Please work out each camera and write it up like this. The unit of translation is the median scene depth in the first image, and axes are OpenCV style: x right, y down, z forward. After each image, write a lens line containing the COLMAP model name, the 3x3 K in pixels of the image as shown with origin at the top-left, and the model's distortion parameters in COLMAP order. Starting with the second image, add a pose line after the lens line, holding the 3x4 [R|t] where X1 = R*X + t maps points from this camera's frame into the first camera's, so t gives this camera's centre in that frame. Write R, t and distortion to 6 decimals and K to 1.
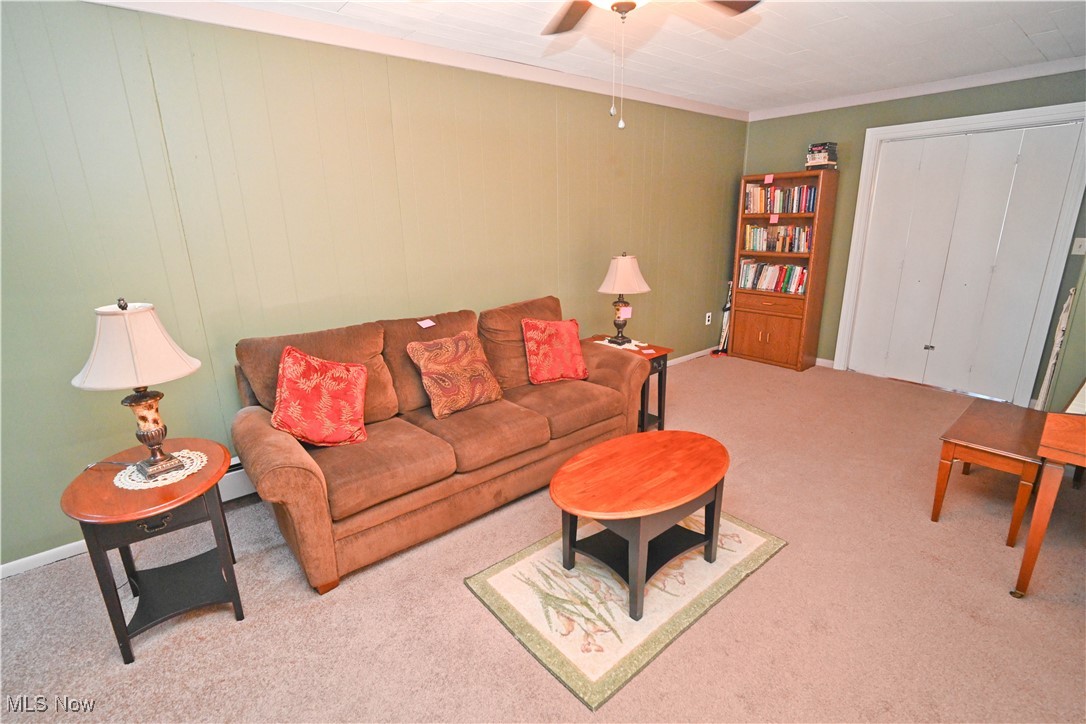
lens RADIAL K [[504.2, 0, 556.5], [0, 504.2, 368.4], [0, 0, 1]] dist [-0.007593, -0.000994]
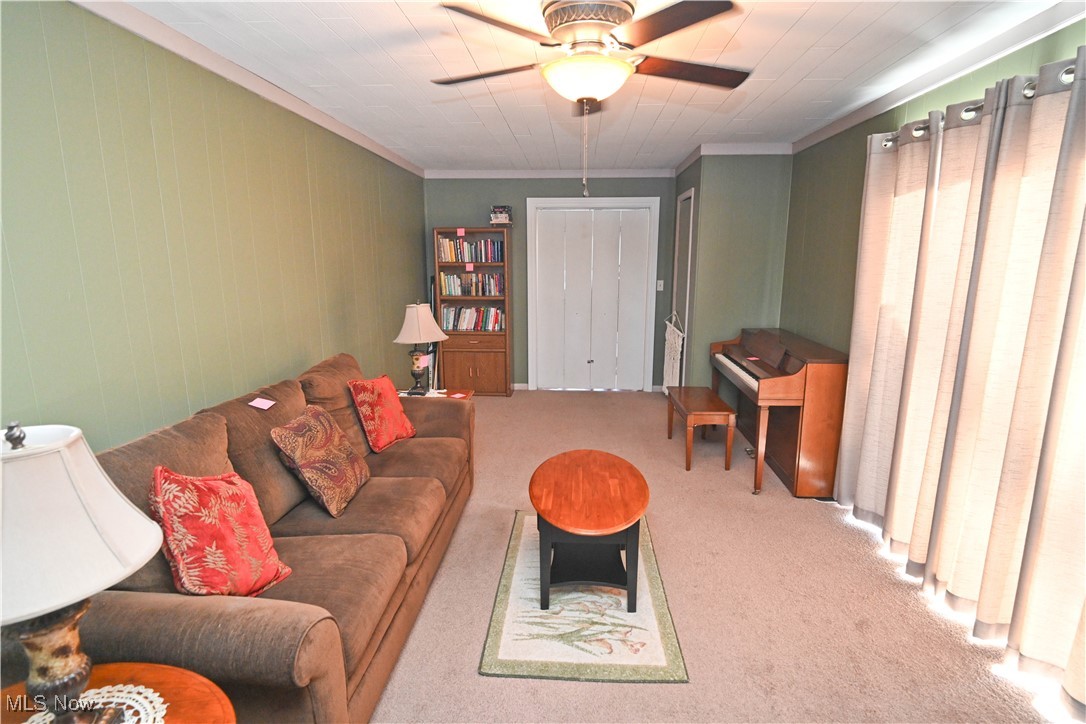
lens RADIAL K [[525.4, 0, 554.0], [0, 525.4, 367.8], [0, 0, 1]] dist [-0.003864, -0.001021]
pose [[0.676863, -0.129598, 0.724611, -0.351990], [0.196481, 0.980473, -0.008174, -0.033607], [-0.709403, 0.147905, 0.689109, 0.102079]]
